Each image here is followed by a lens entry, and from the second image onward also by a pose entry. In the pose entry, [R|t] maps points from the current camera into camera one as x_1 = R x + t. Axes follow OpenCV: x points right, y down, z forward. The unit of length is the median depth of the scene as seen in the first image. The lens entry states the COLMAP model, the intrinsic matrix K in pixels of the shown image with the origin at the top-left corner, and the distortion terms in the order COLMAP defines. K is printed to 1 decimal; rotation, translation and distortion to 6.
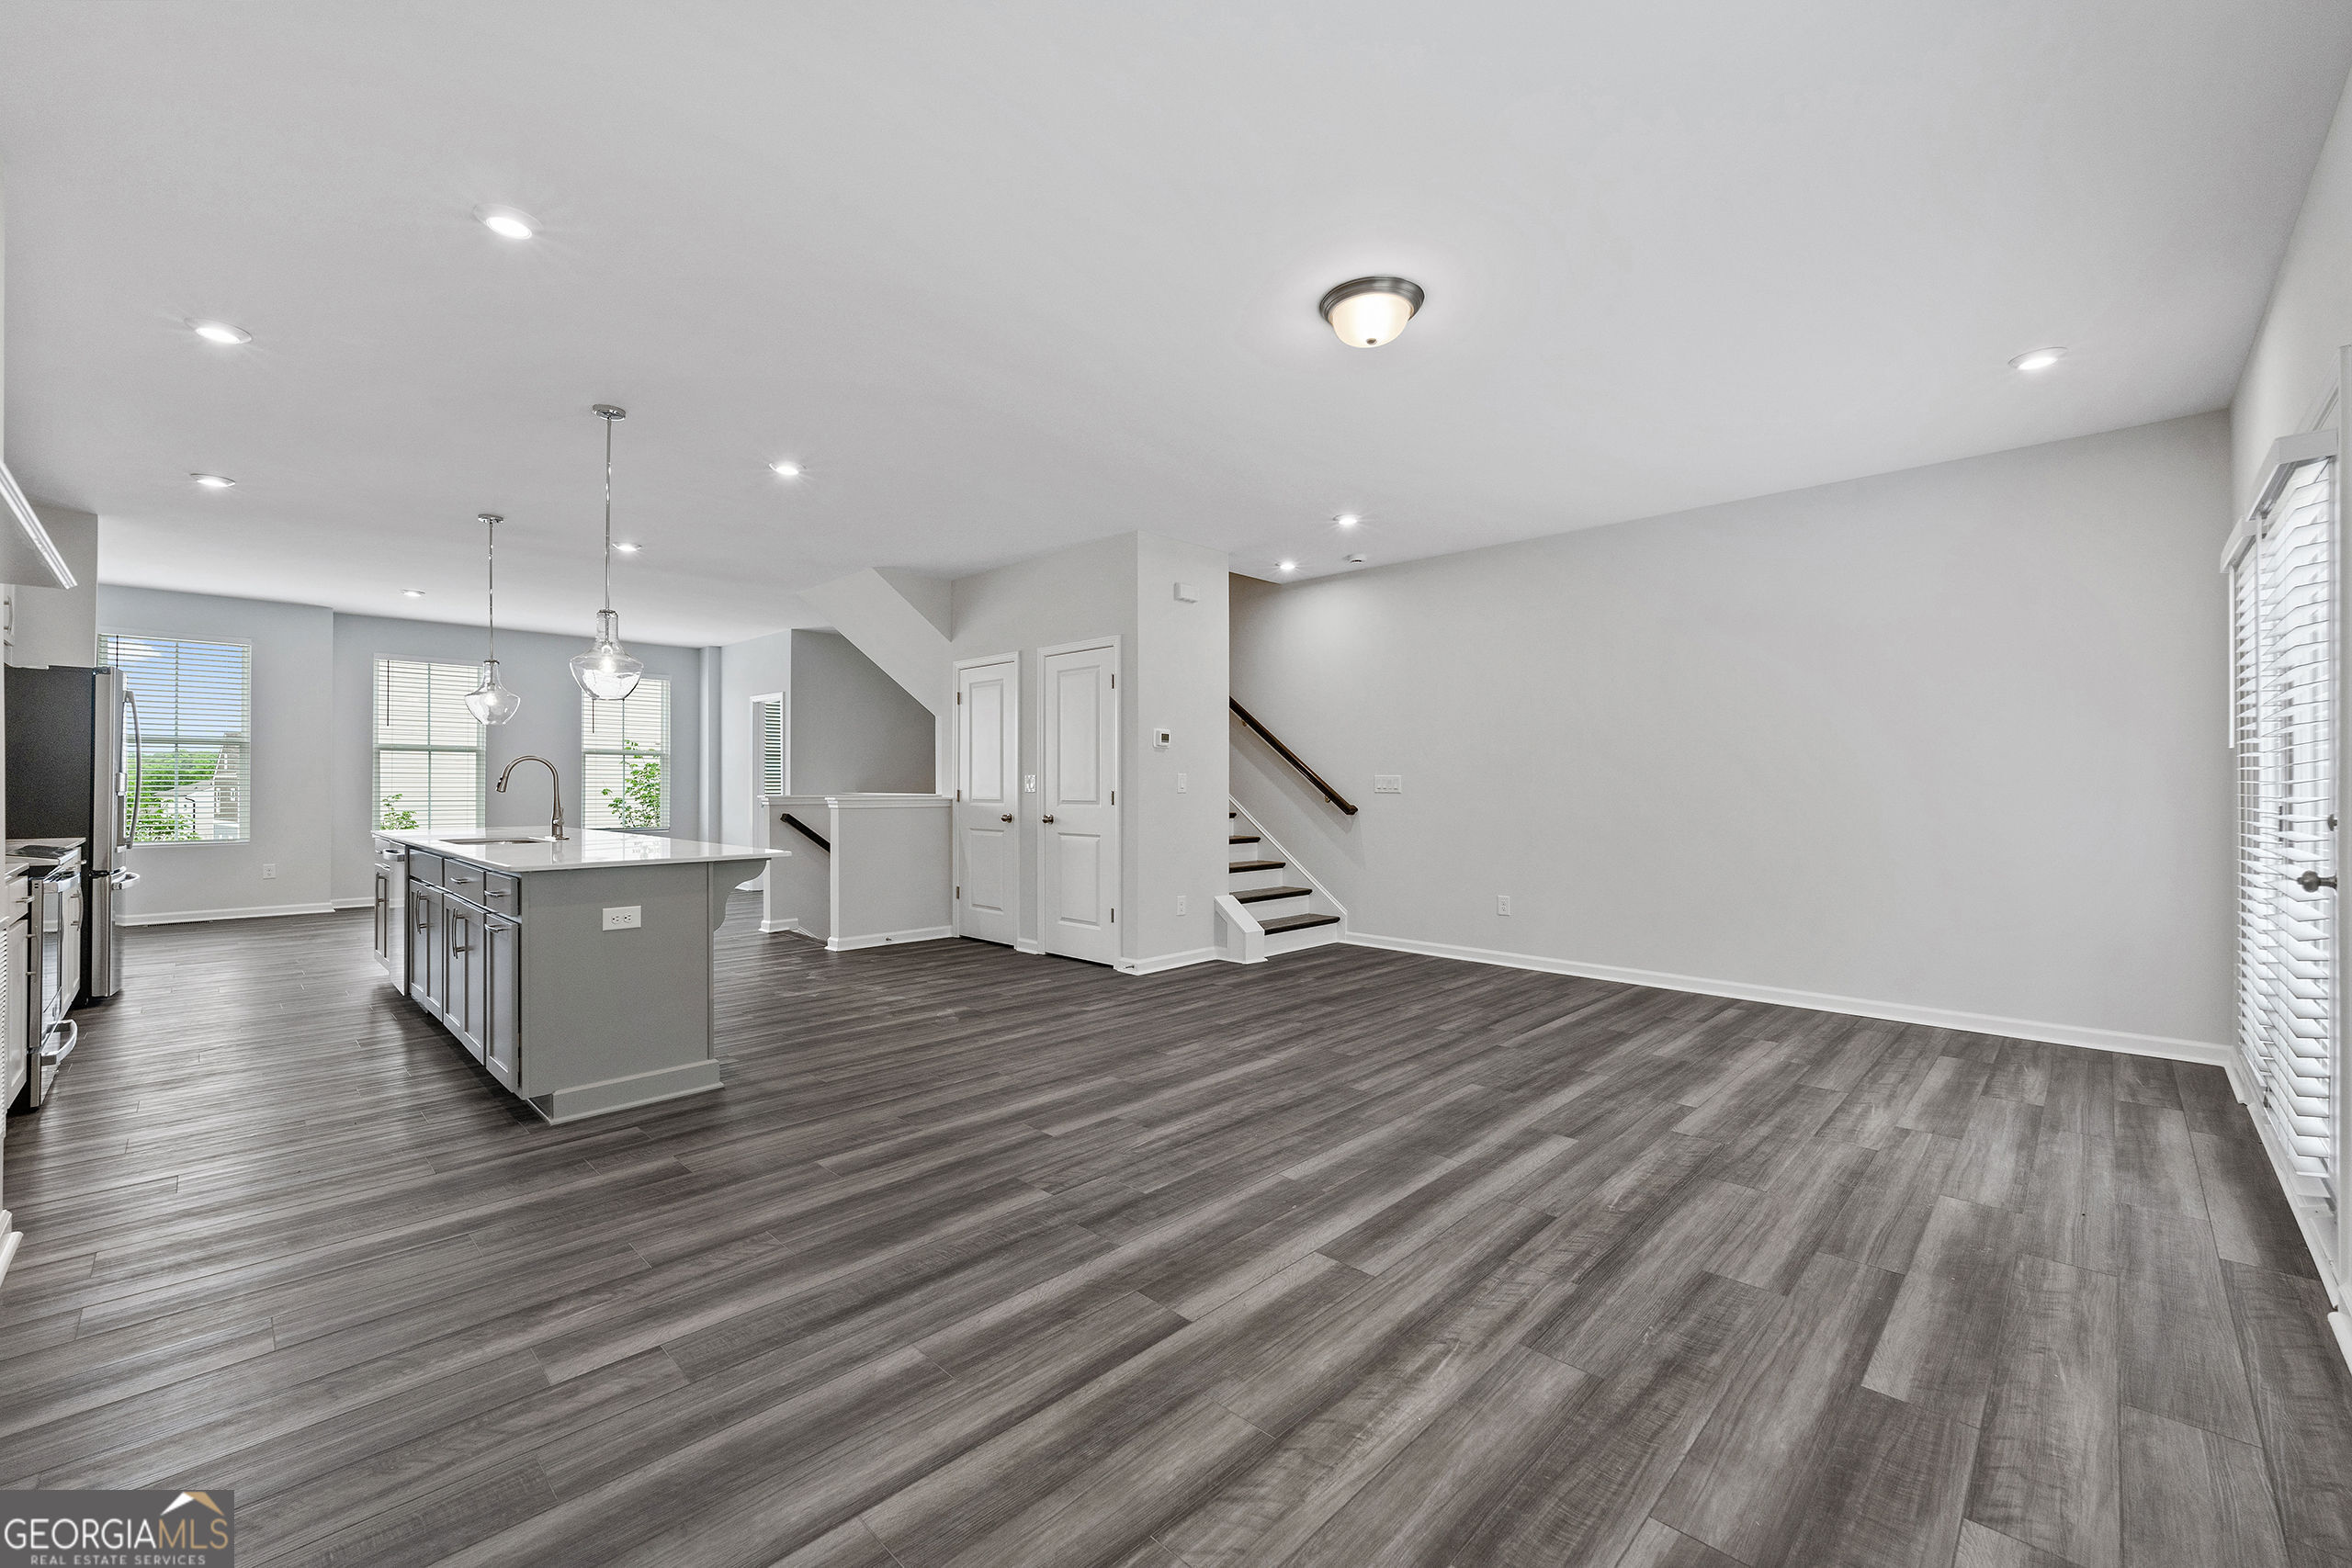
lens RADIAL K [[957.3, 0, 1174.0], [0, 957.3, 785.4], [0, 0, 1]] dist [0.001076, 0.000590]
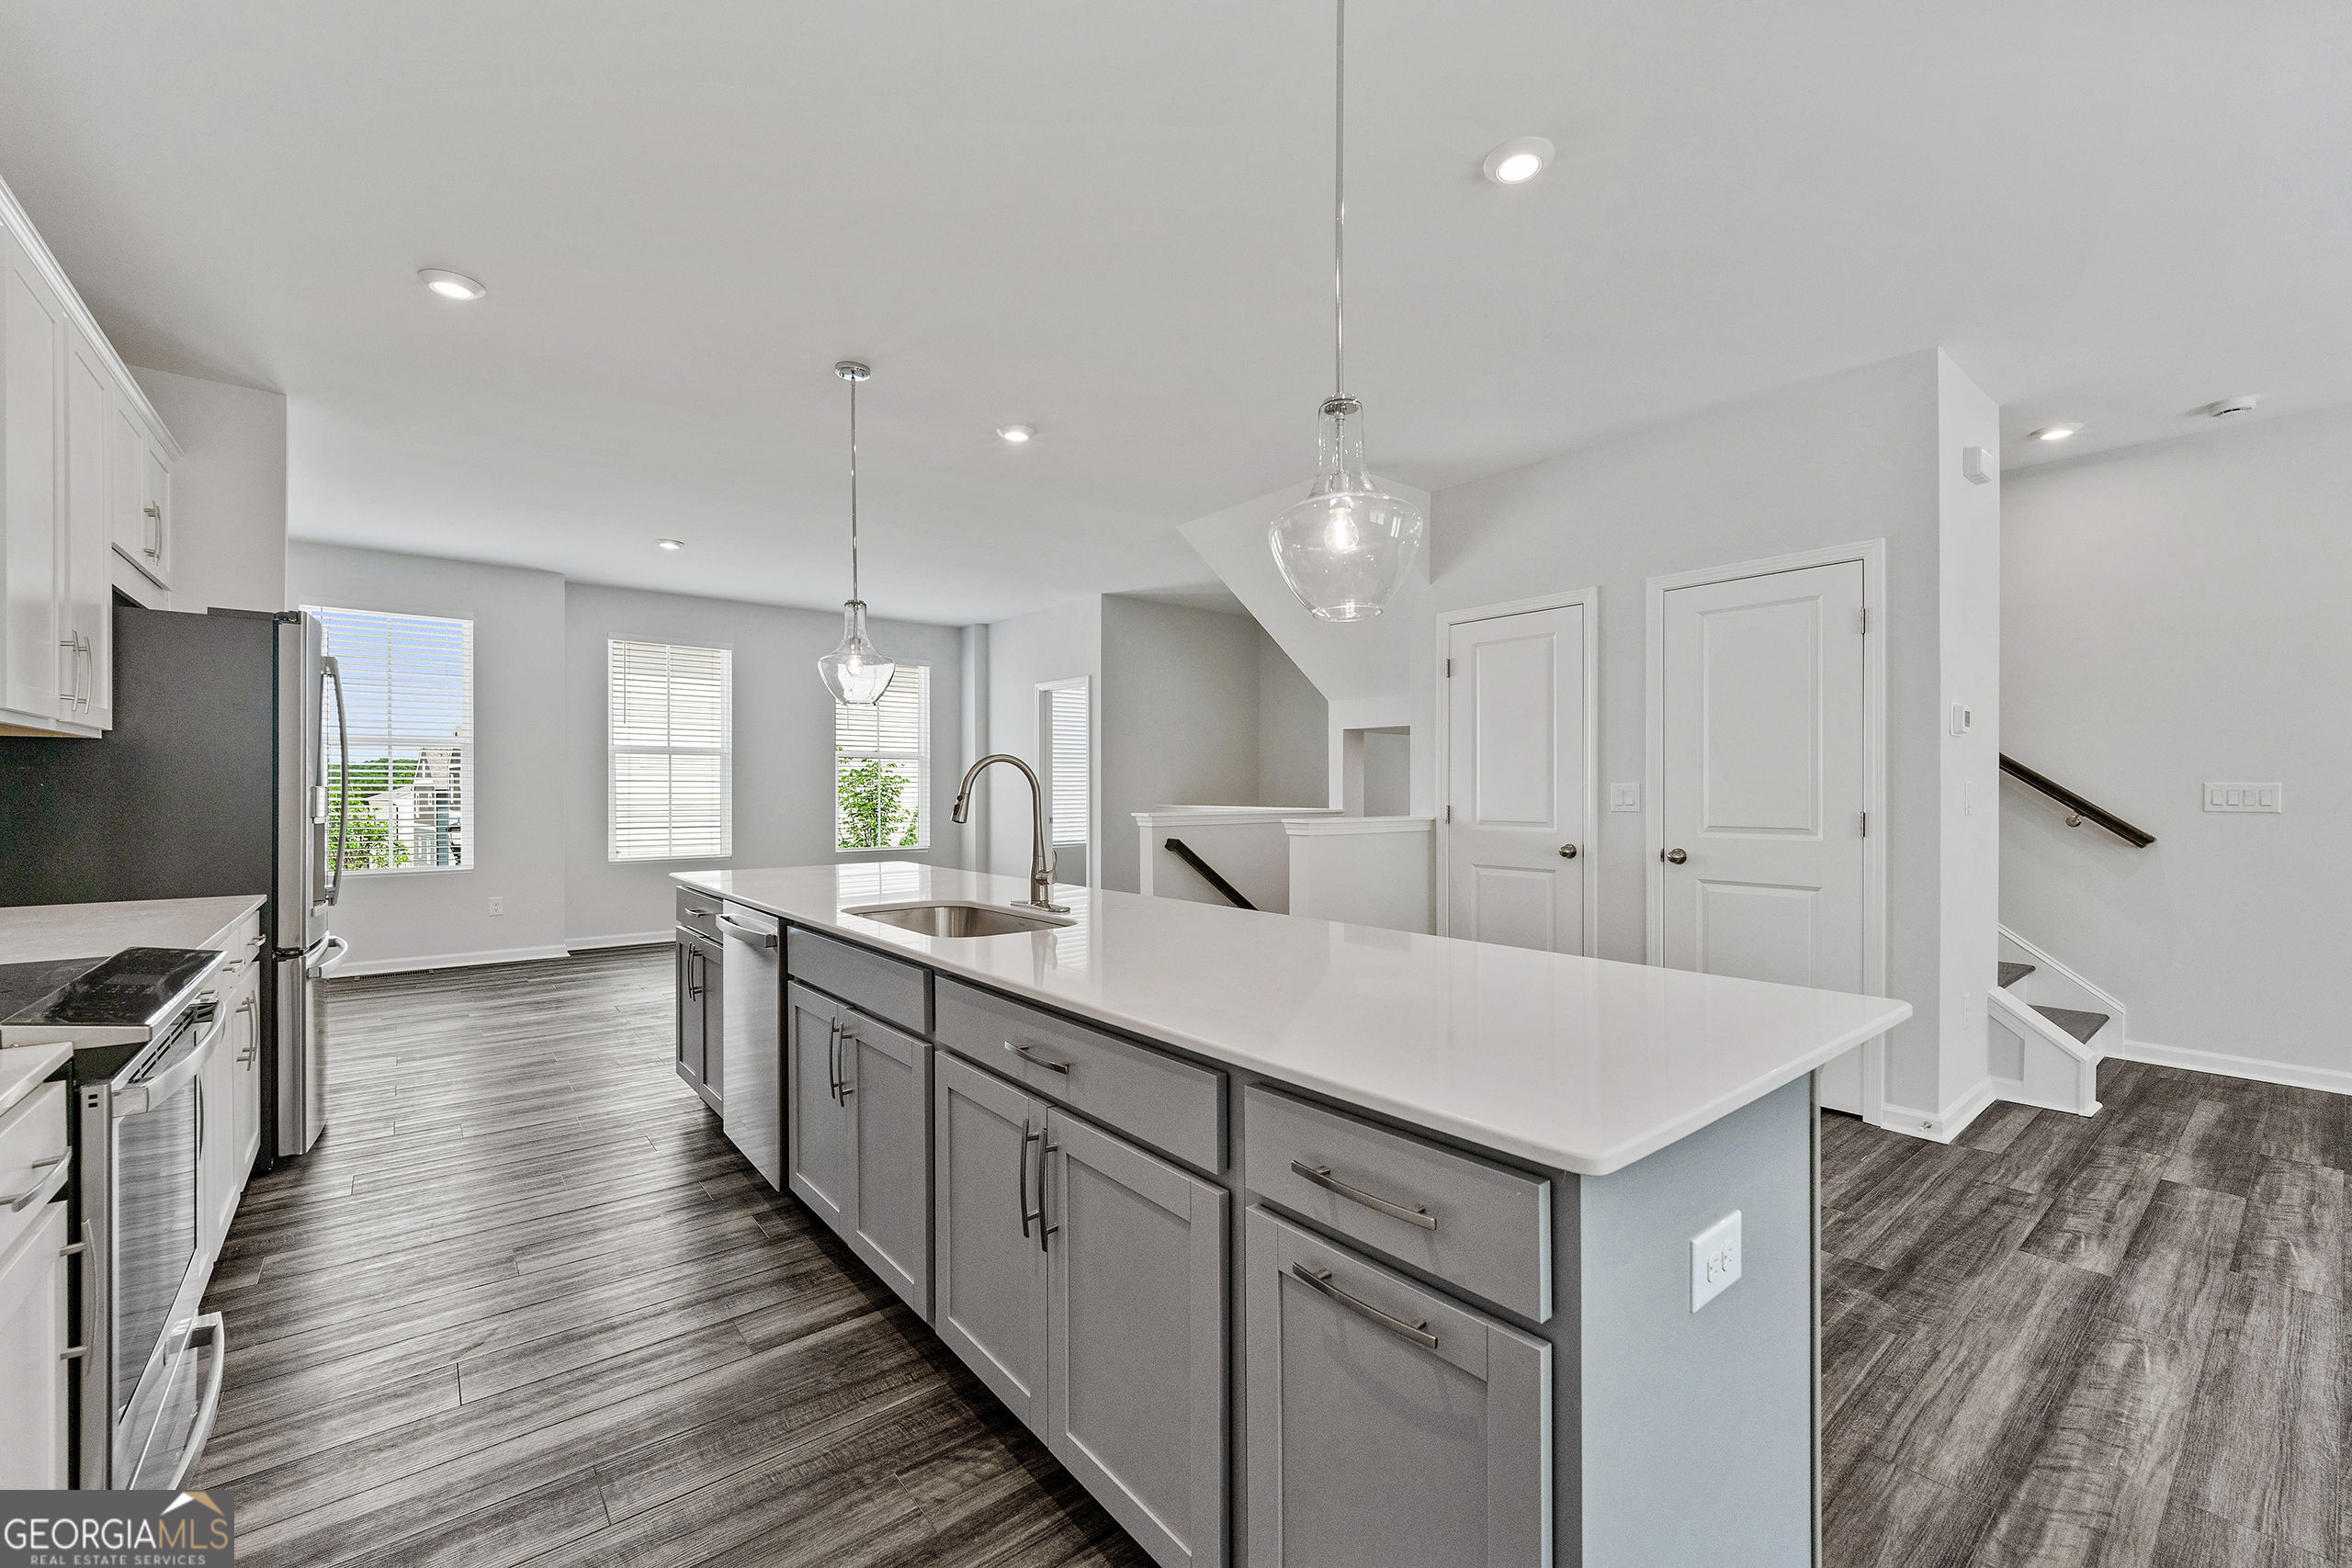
lens RADIAL K [[957.3, 0, 1177.4], [0, 957.3, 796.4], [0, 0, 1]] dist [0.001076, 0.000590]
pose [[0.993704, -0.000617, -0.112033, -0.356330], [0.001603, 0.999961, 0.008709, -0.008336], [0.112024, -0.008834, 0.993666, 0.333389]]
